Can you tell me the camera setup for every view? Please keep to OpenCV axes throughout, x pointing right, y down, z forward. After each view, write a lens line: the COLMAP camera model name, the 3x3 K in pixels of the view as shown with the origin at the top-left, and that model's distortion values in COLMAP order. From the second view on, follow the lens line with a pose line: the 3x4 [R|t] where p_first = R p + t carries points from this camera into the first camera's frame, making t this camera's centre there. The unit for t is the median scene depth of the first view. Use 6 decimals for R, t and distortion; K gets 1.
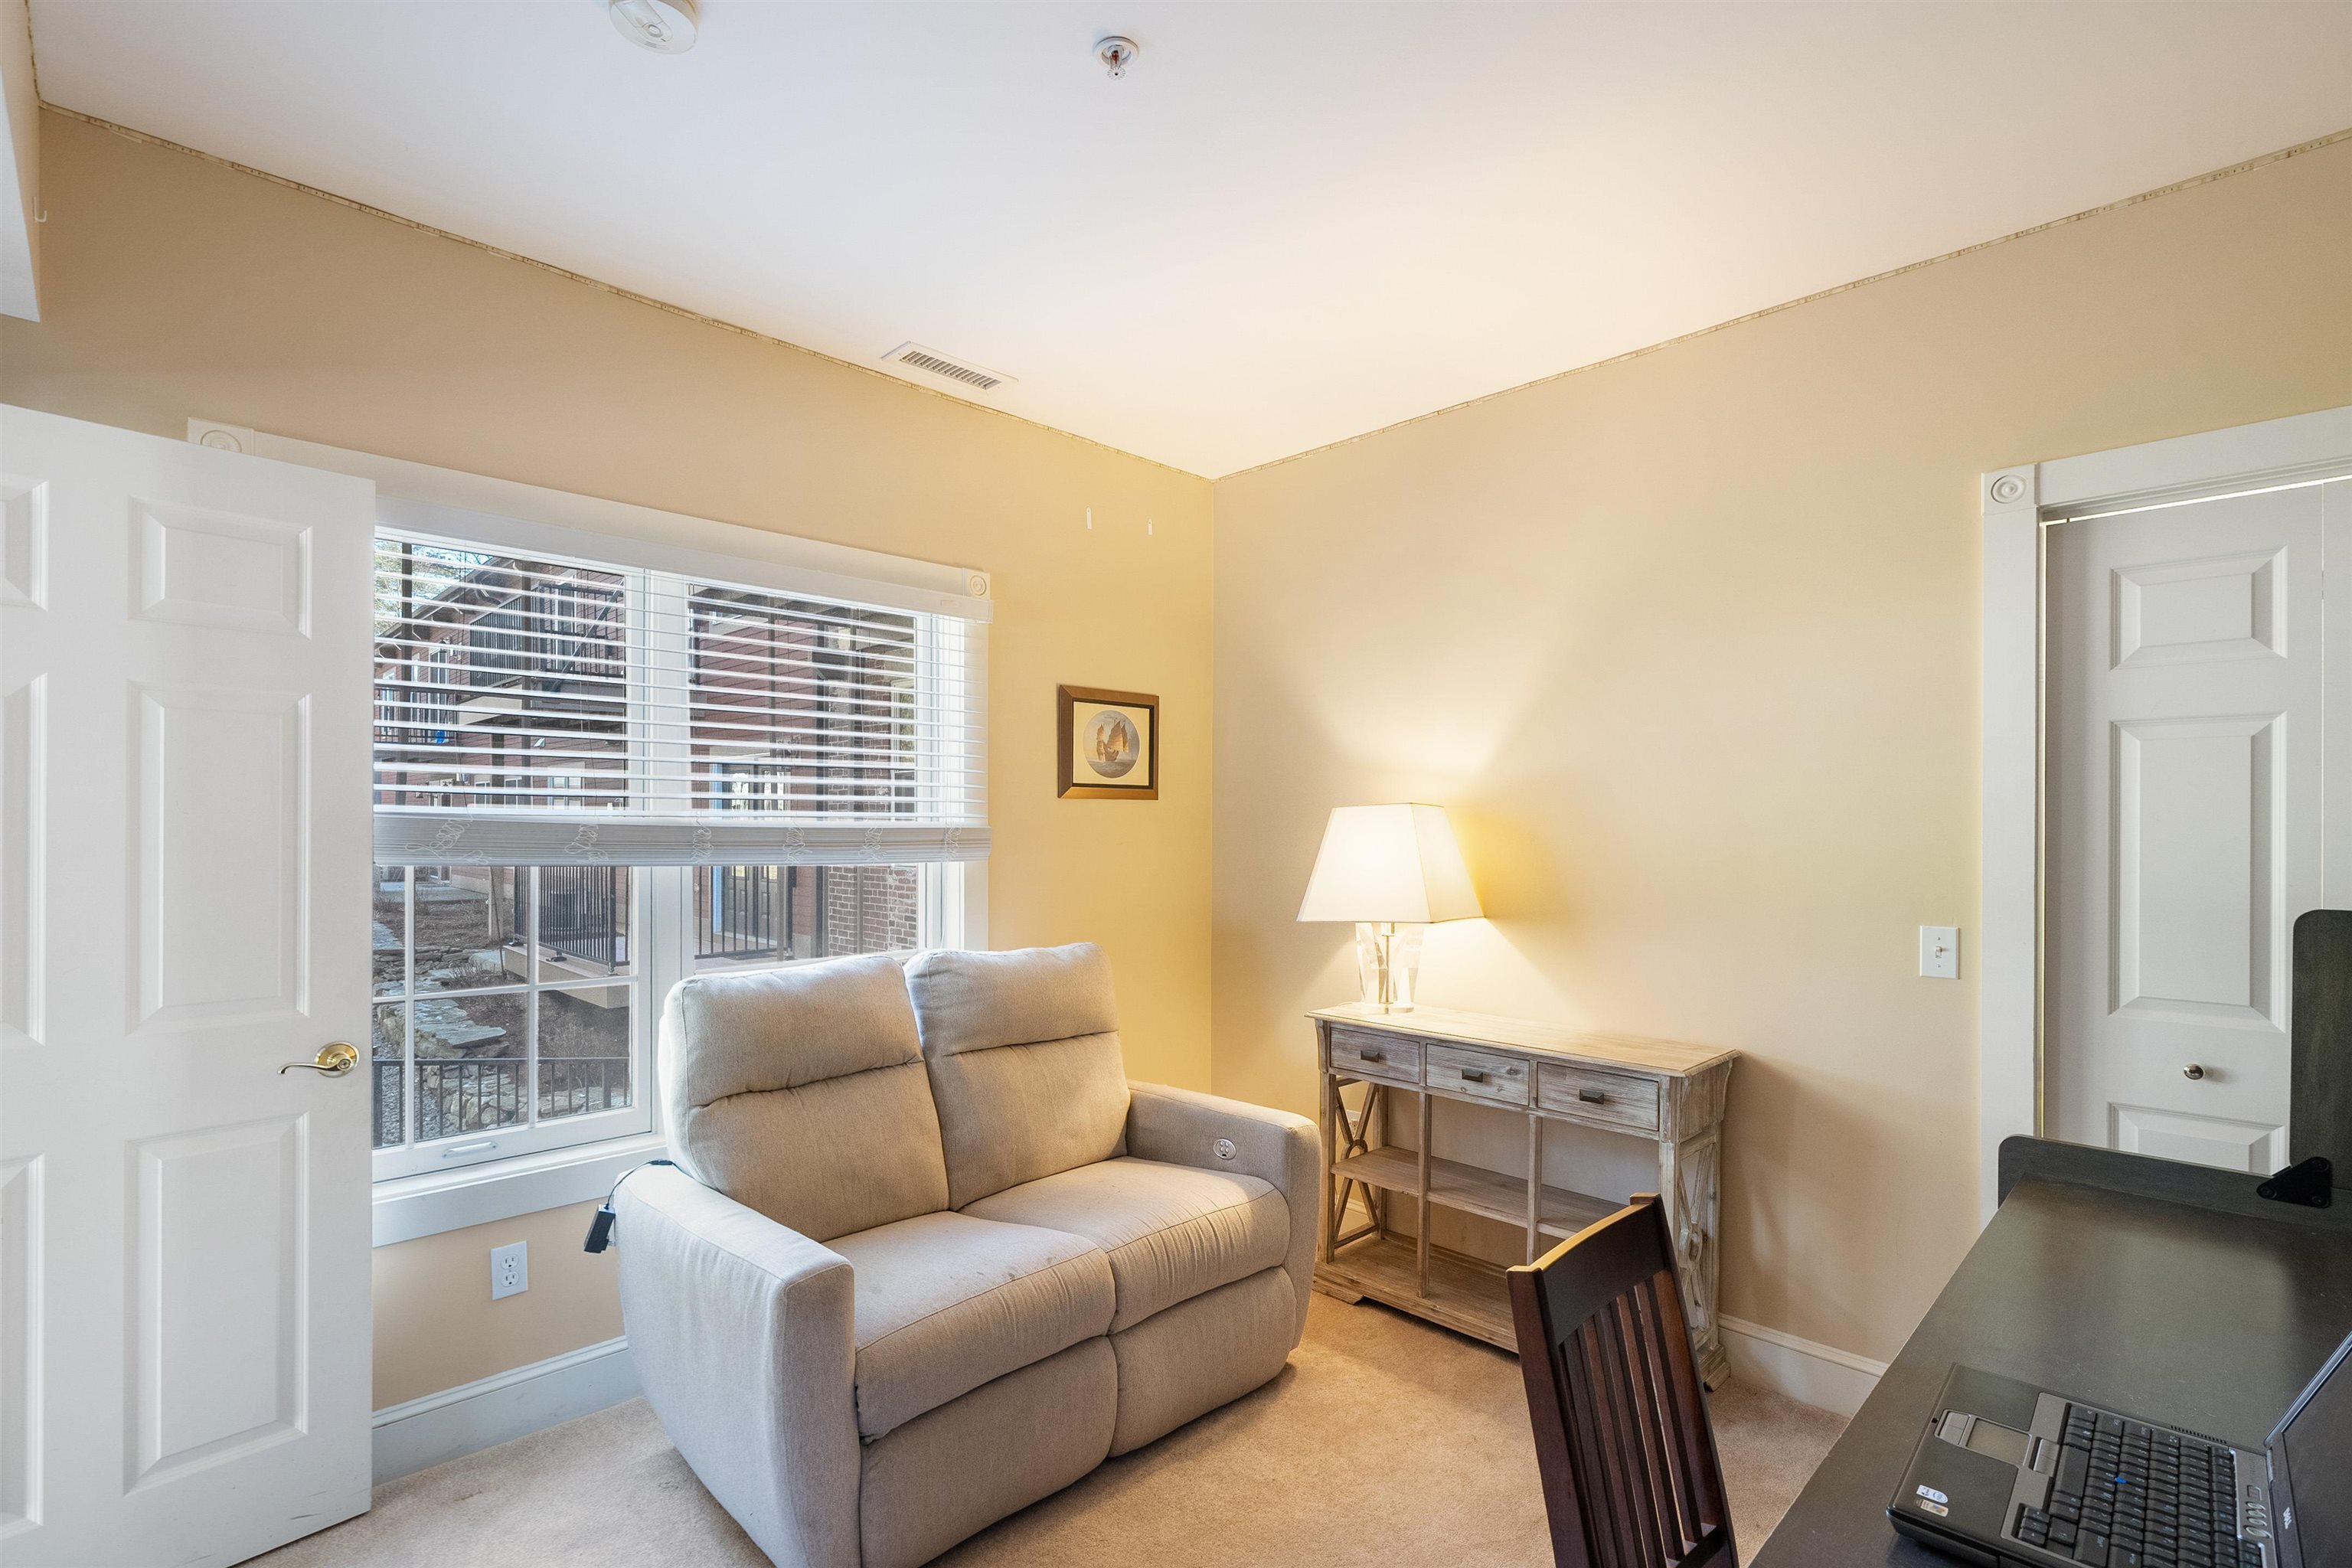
lens RADIAL K [[1066.0, 0, 1143.7], [0, 1066.0, 826.7], [0, 0, 1]] dist [-0.001577, 0.000142]
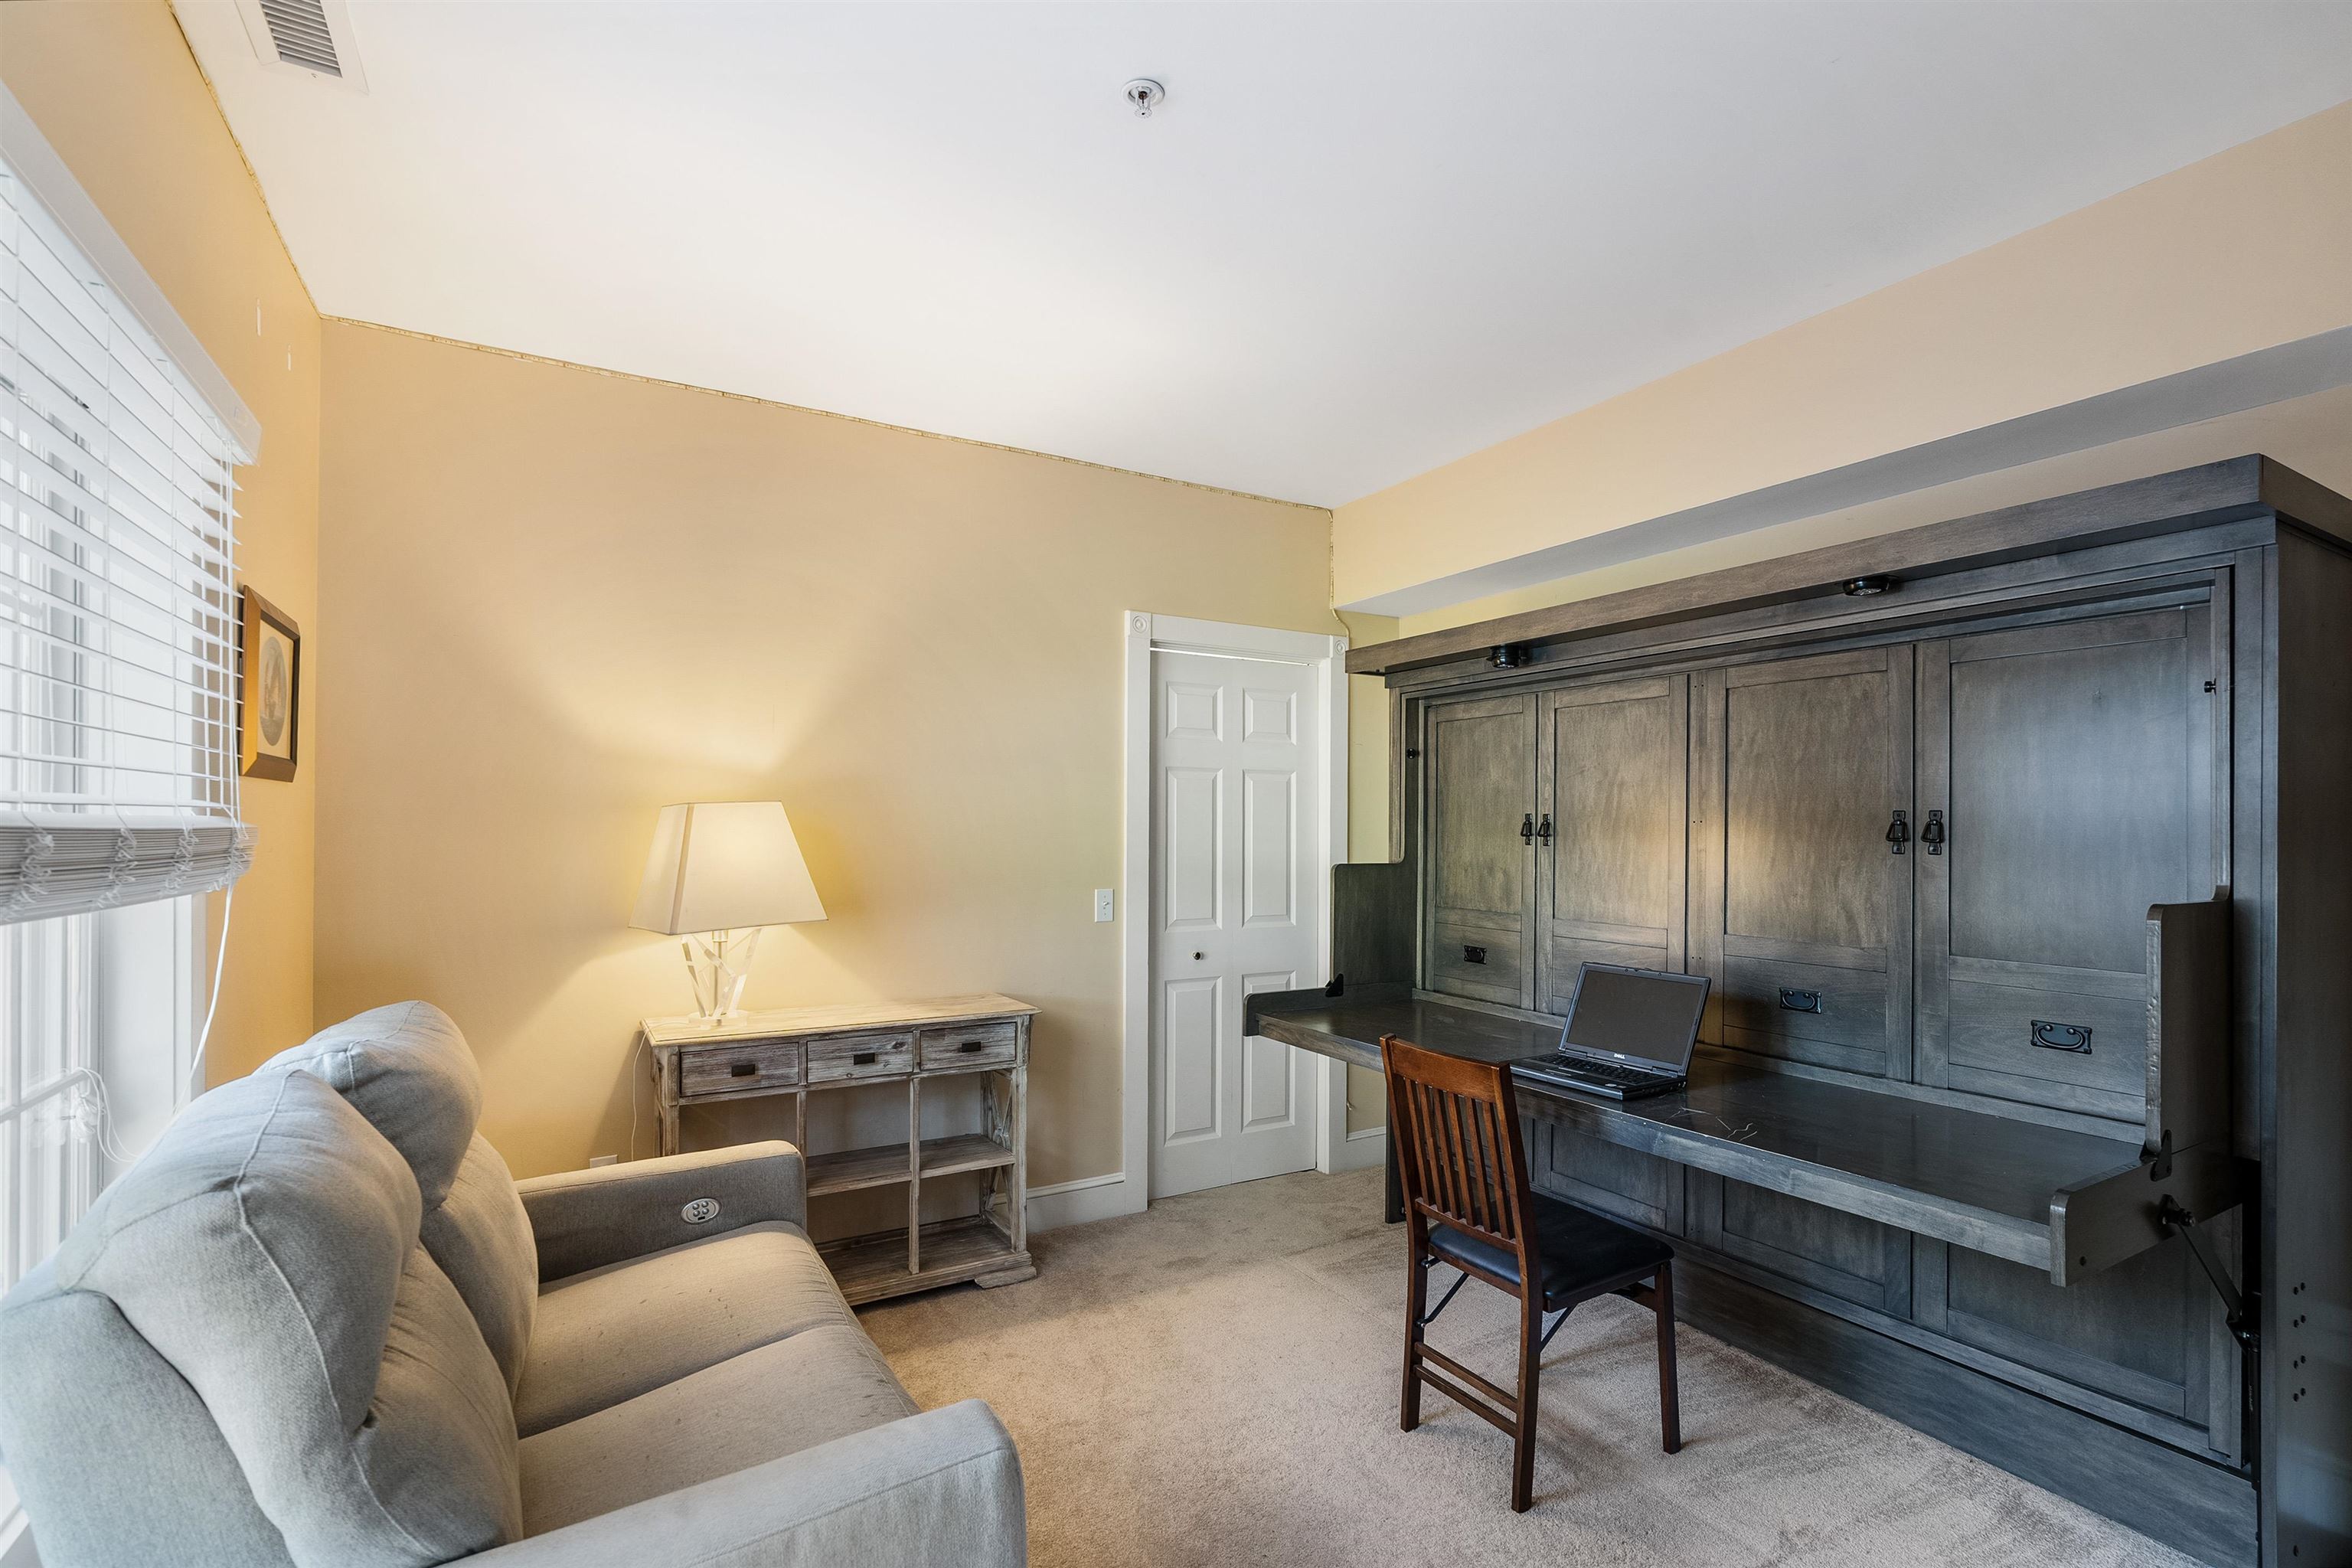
lens RADIAL K [[1066.0, 0, 1143.7], [0, 1066.0, 826.7], [0, 0, 1]] dist [-0.001577, 0.000142]
pose [[0.254738, -0.002362, 0.967007, -0.669769], [-0.005954, 0.999974, 0.004011, -0.005409], [-0.966992, -0.006780, 0.254718, 0.468852]]
